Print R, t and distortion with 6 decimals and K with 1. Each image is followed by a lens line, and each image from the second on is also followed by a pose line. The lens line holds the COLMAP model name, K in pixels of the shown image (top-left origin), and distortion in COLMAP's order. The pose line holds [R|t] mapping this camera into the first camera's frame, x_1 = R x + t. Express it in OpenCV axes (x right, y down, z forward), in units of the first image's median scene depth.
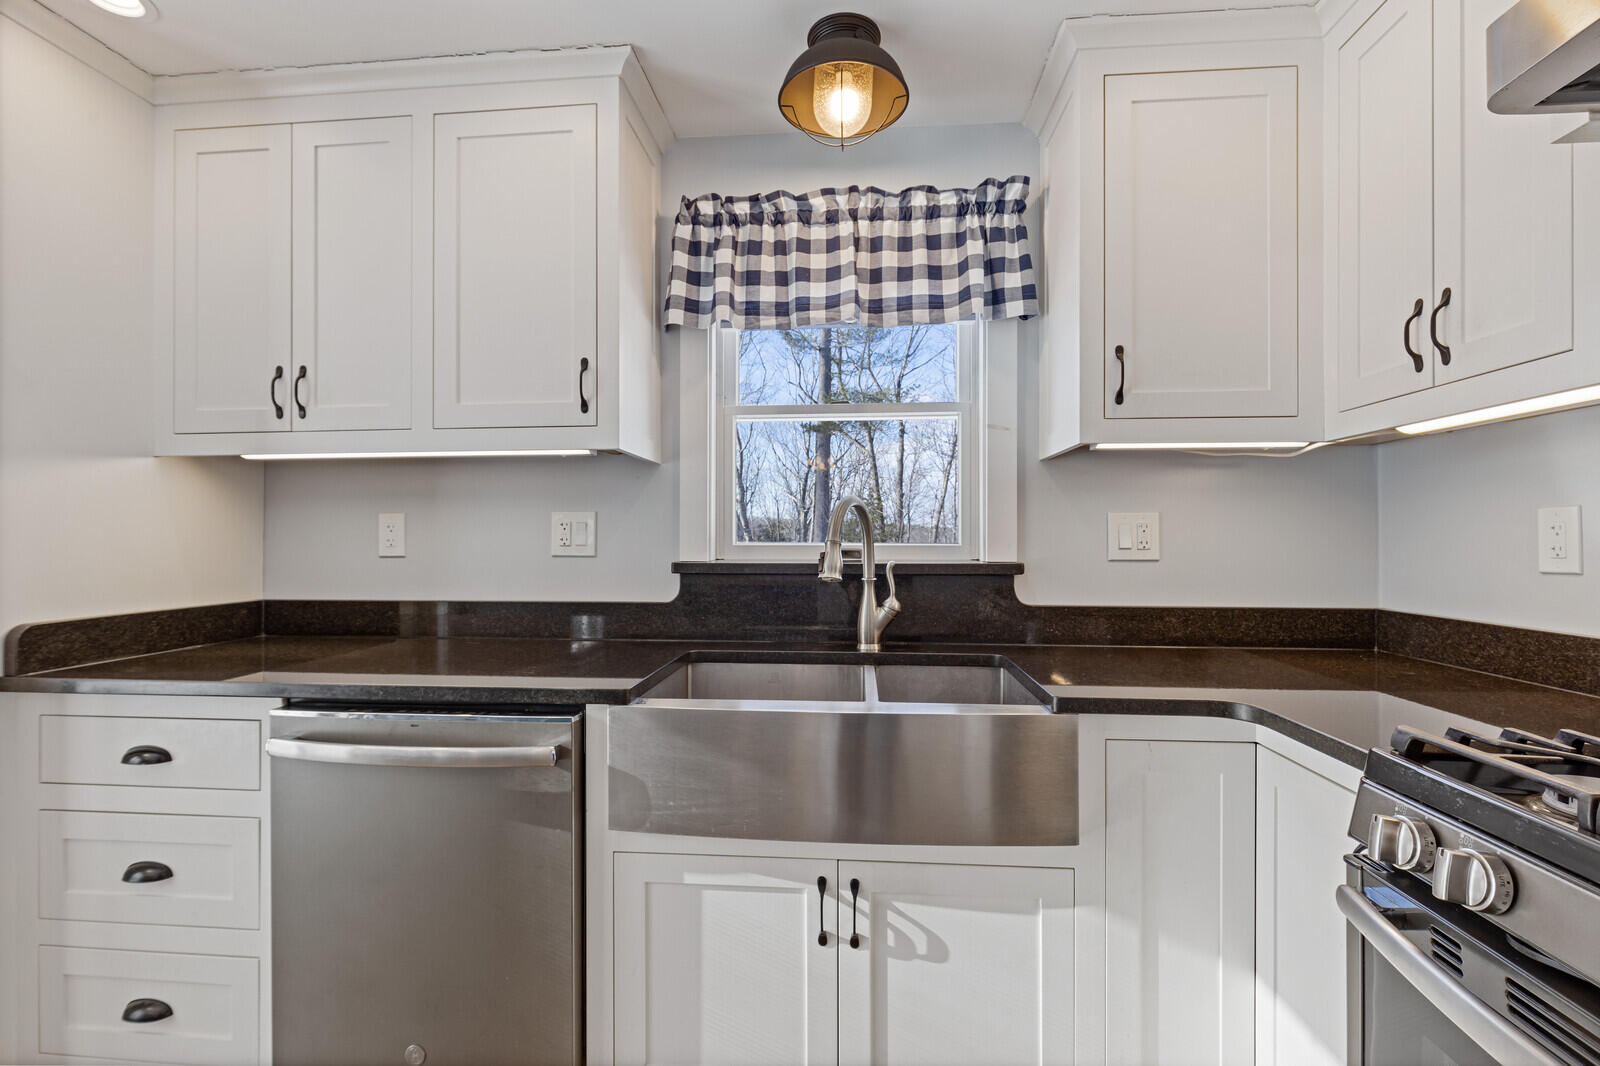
lens RADIAL K [[735.0, 0, 792.6], [0, 735.0, 531.3], [0, 0, 1]] dist [0.000344, -0.000574]
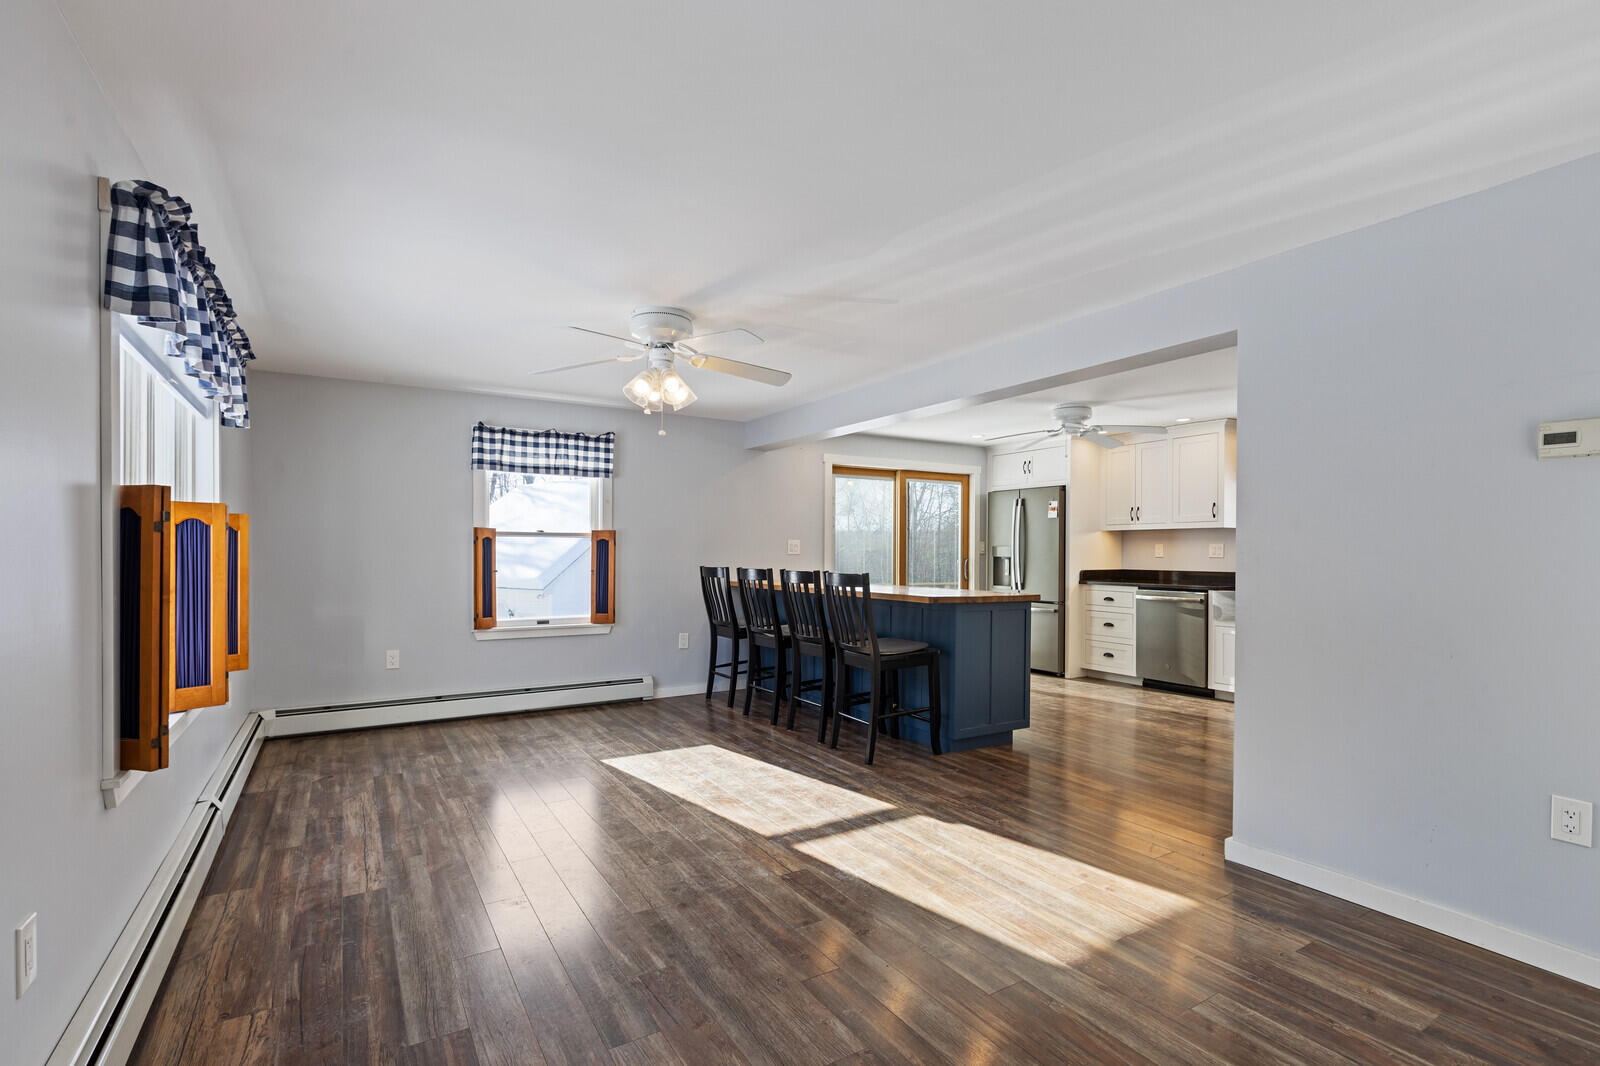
lens RADIAL K [[735.0, 0, 790.1], [0, 735.0, 555.2], [0, 0, 1]] dist [0.000344, -0.000574]
pose [[0.595442, 0.005933, -0.803376, 1.277314], [0.000599, 0.999969, 0.007829, -0.003270], [0.803398, -0.005143, 0.595420, -2.623643]]
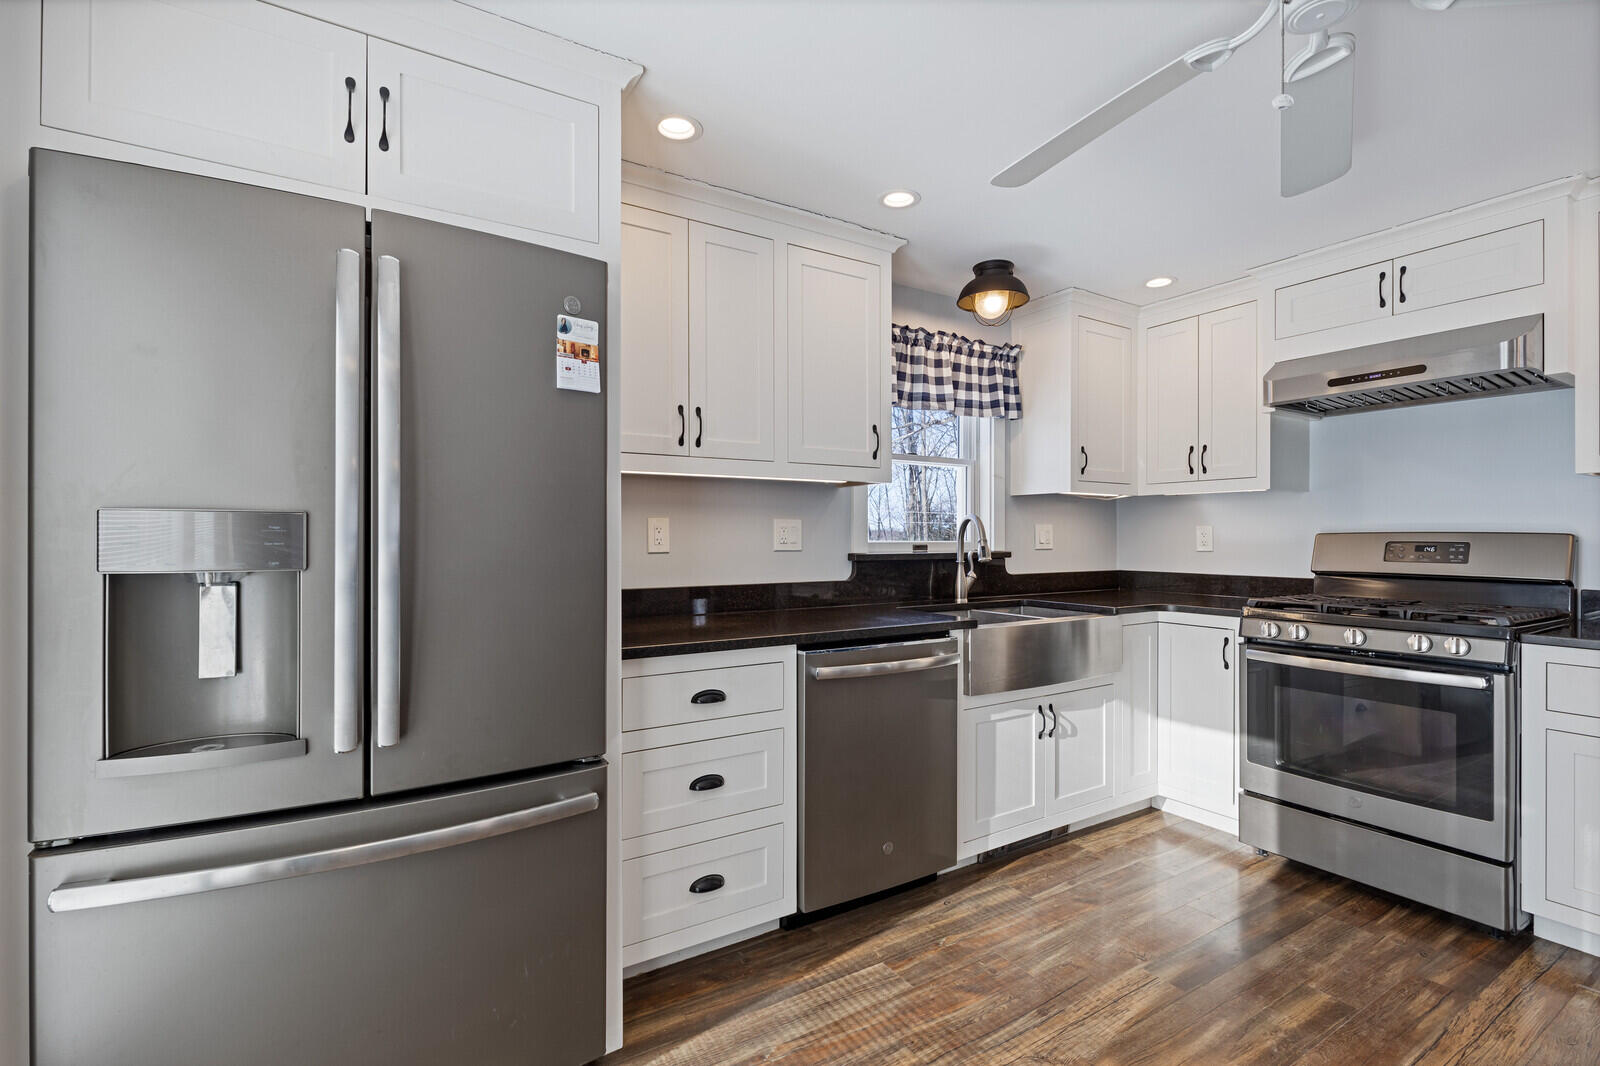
lens RADIAL K [[735.0, 0, 800.2], [0, 735.0, 533.3], [0, 0, 1]] dist [0.000344, -0.000574]
pose [[0.793646, 0.003303, 0.608370, -1.250369], [-0.003897, 0.999992, -0.000345, 0.000823], [-0.608367, -0.002097, 0.793653, -0.148075]]
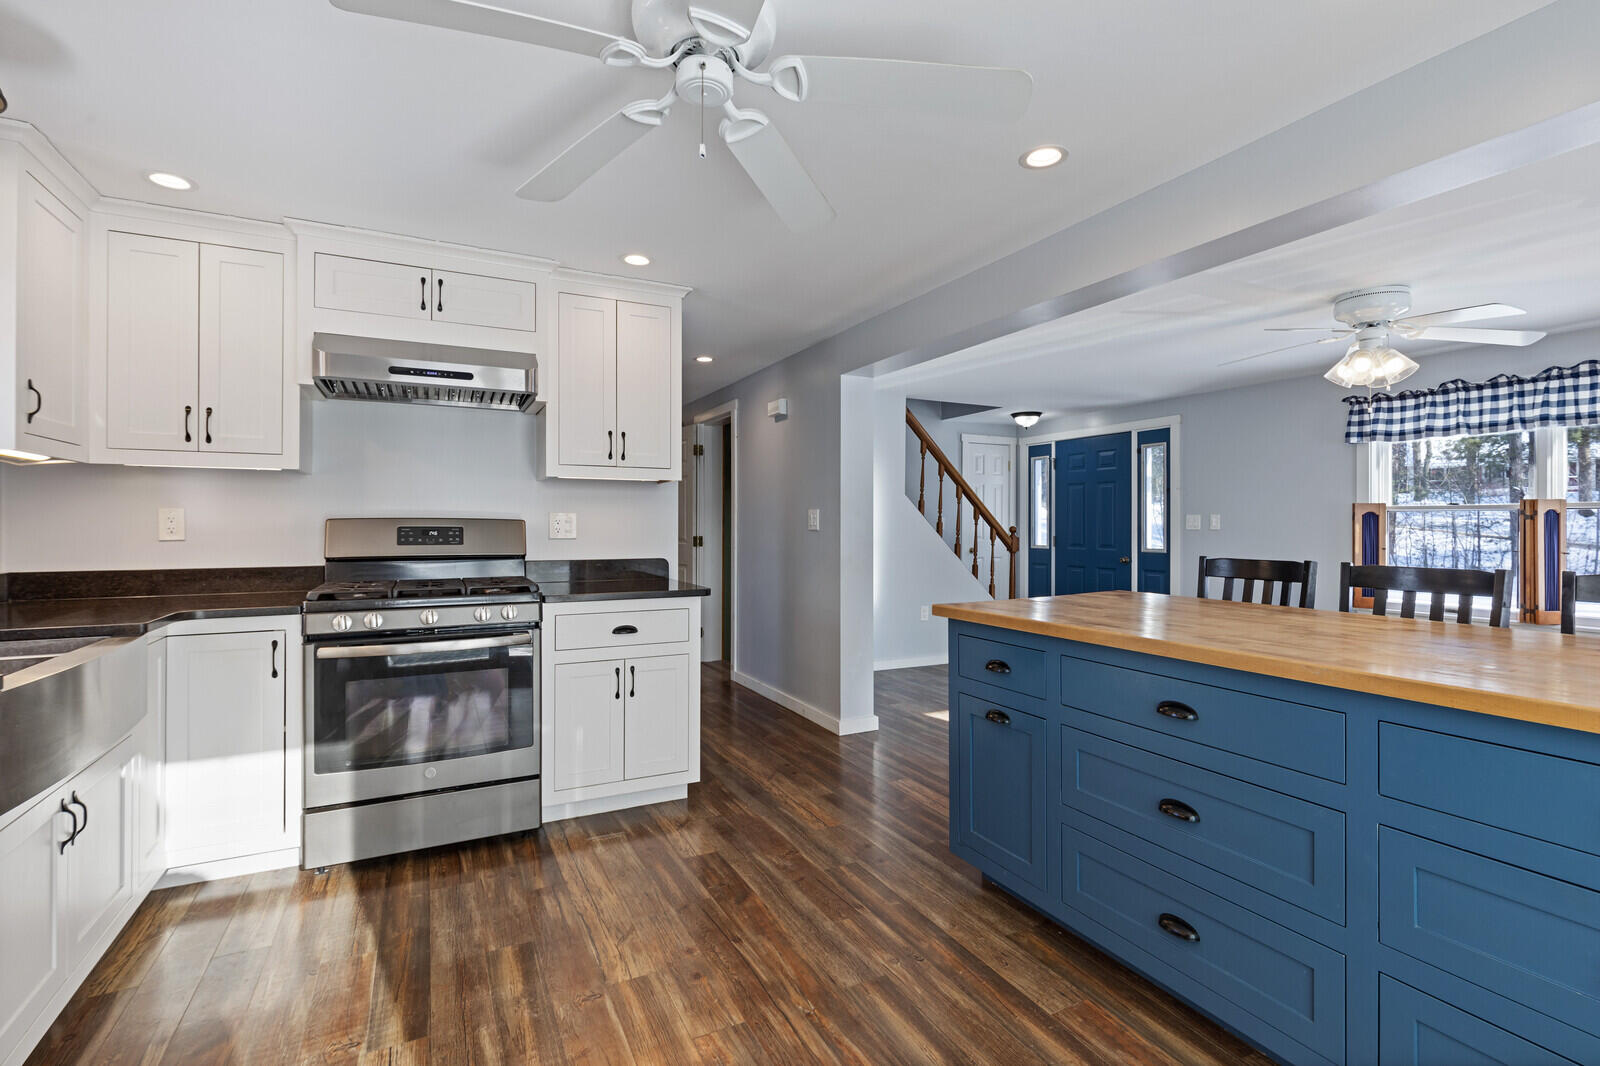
lens RADIAL K [[735.0, 0, 799.8], [0, 735.0, 521.9], [0, 0, 1]] dist [0.000344, -0.000574]
pose [[-0.535303, -0.001055, 0.844660, -1.211582], [-0.006905, 0.999971, -0.003127, 0.001126], [-0.844632, -0.007506, -0.535295, 0.445985]]
